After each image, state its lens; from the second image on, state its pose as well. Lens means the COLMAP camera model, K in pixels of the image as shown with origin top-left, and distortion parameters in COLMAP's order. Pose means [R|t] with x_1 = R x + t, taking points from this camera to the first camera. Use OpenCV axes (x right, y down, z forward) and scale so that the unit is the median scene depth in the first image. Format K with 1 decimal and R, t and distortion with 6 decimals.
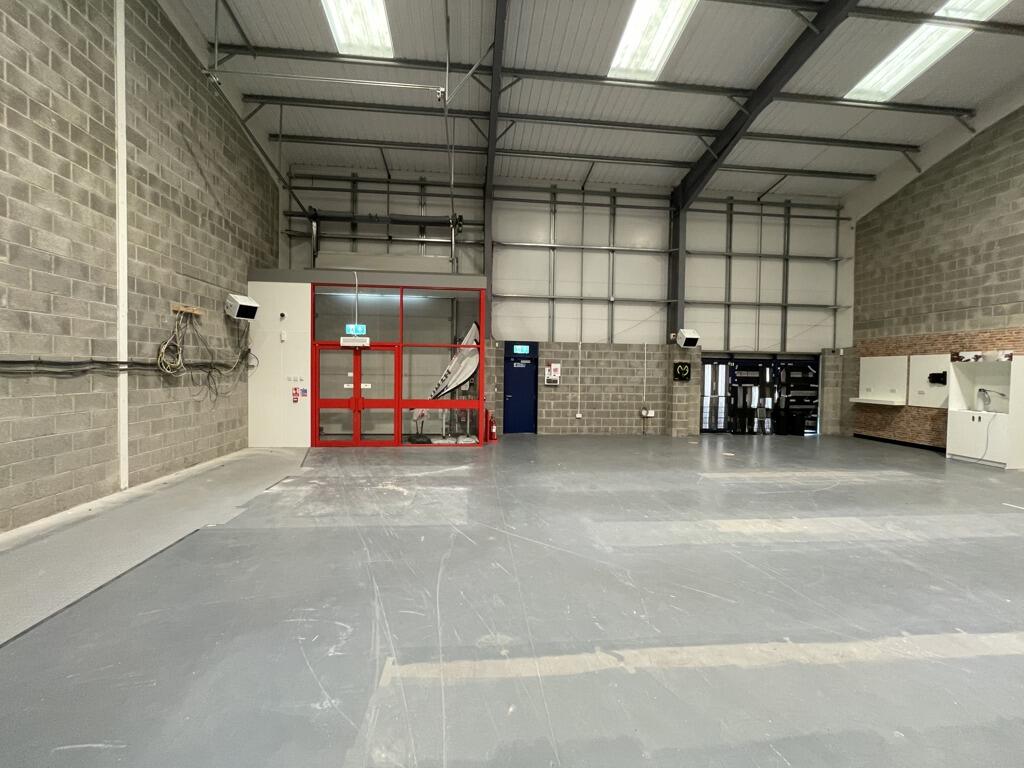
lens RADIAL K [[415.0, 0, 512.4], [0, 415.0, 379.2], [0, 0, 1]] dist [-0.000140, 0.000220]
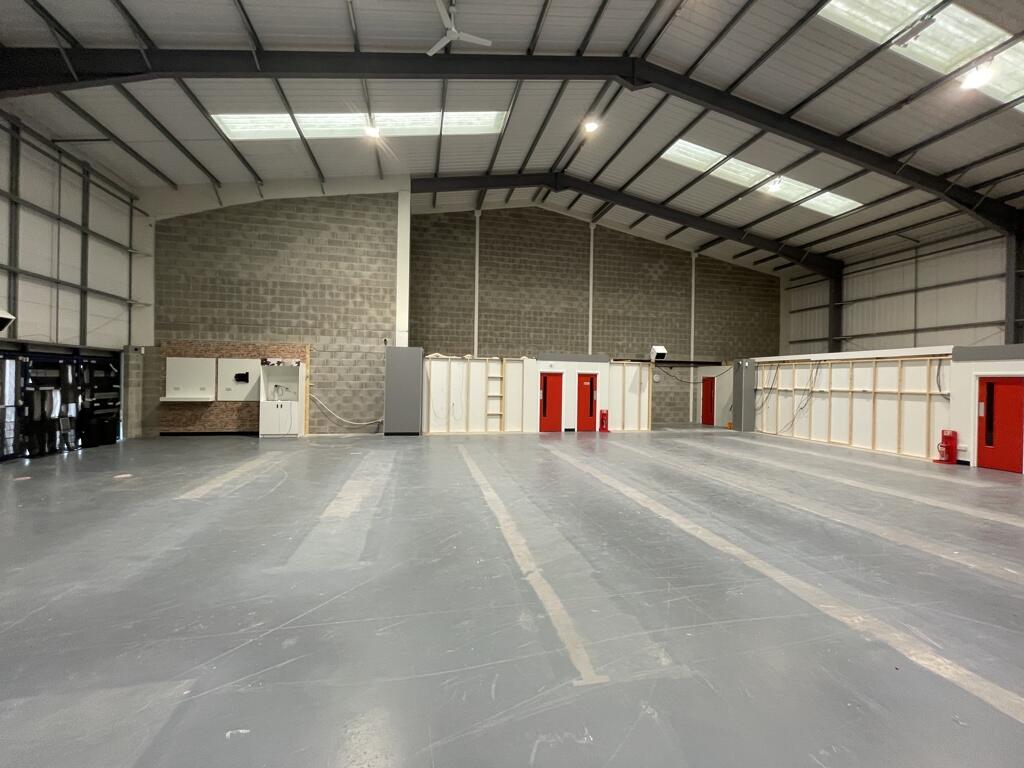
lens RADIAL K [[415.0, 0, 508.8], [0, 415.0, 380.4], [0, 0, 1]] dist [-0.000140, 0.000220]
pose [[-0.117633, -0.016845, 0.992914, -0.324256], [0.003104, 0.999845, 0.017331, -0.012661], [-0.993052, 0.005121, -0.117562, 0.335027]]
